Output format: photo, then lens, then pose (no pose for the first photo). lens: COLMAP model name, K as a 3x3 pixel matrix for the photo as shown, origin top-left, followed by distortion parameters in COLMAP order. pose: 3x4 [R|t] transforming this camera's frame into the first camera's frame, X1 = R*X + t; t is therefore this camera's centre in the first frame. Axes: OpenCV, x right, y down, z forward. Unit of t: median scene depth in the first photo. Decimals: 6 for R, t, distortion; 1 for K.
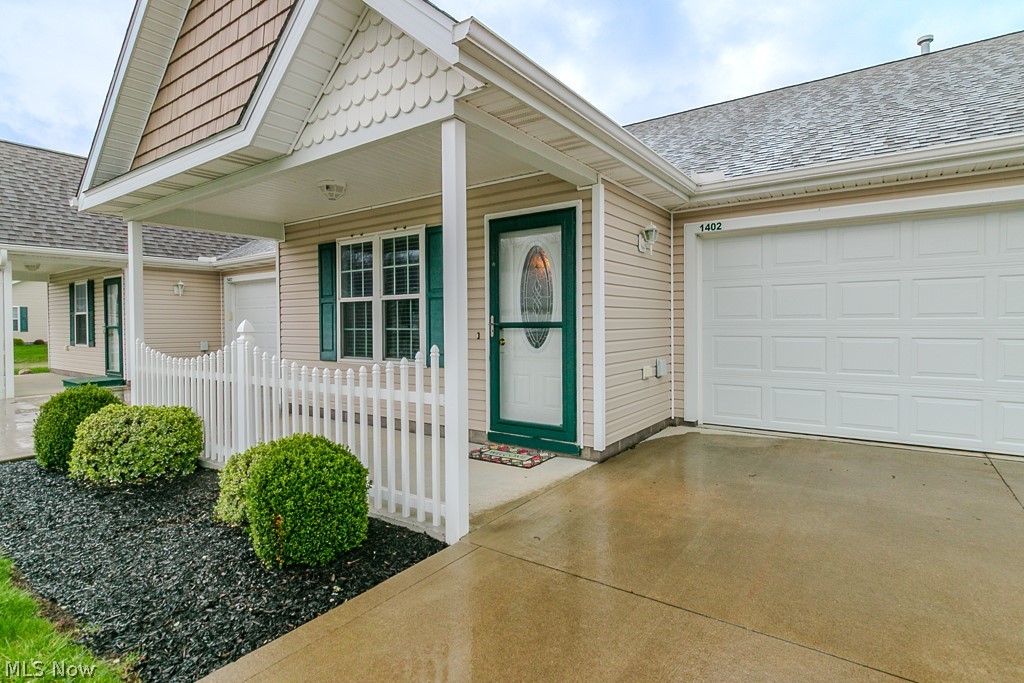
lens RADIAL K [[516.6, 0, 514.3], [0, 516.6, 322.8], [0, 0, 1]] dist [-0.000870, -0.000874]
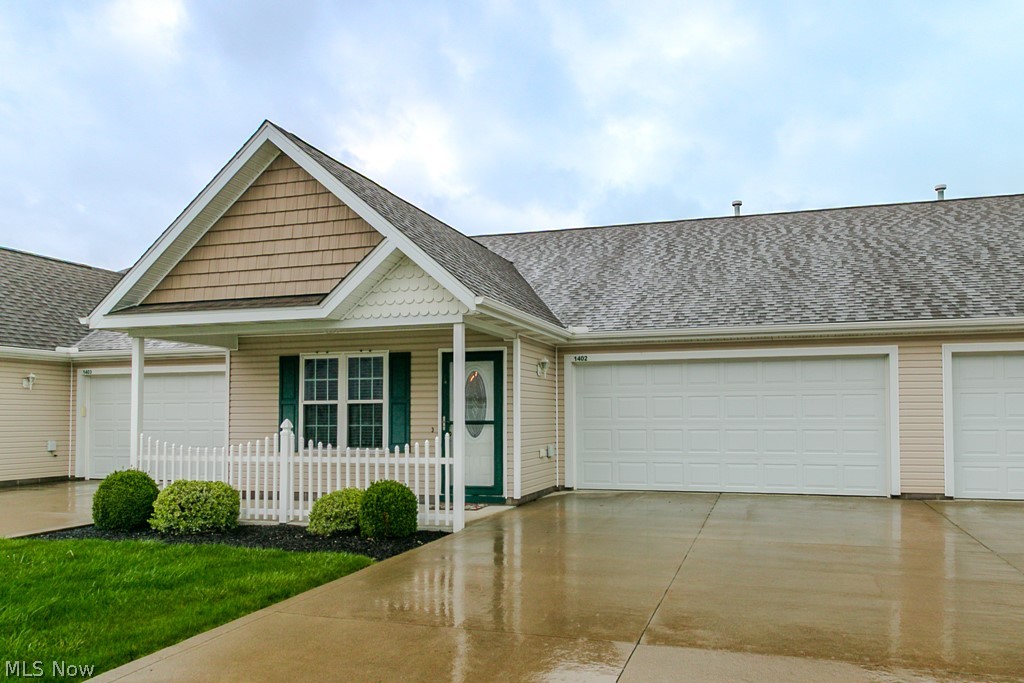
lens RADIAL K [[897.1, 0, 512.0], [0, 897.1, 341.5], [0, 0, 1]] dist [0.007830, -0.000355]
pose [[0.963076, 0.023787, 0.268177, -0.527548], [-0.001363, 0.996507, -0.083496, -0.012371], [-0.269226, 0.080047, 0.959745, -1.492404]]
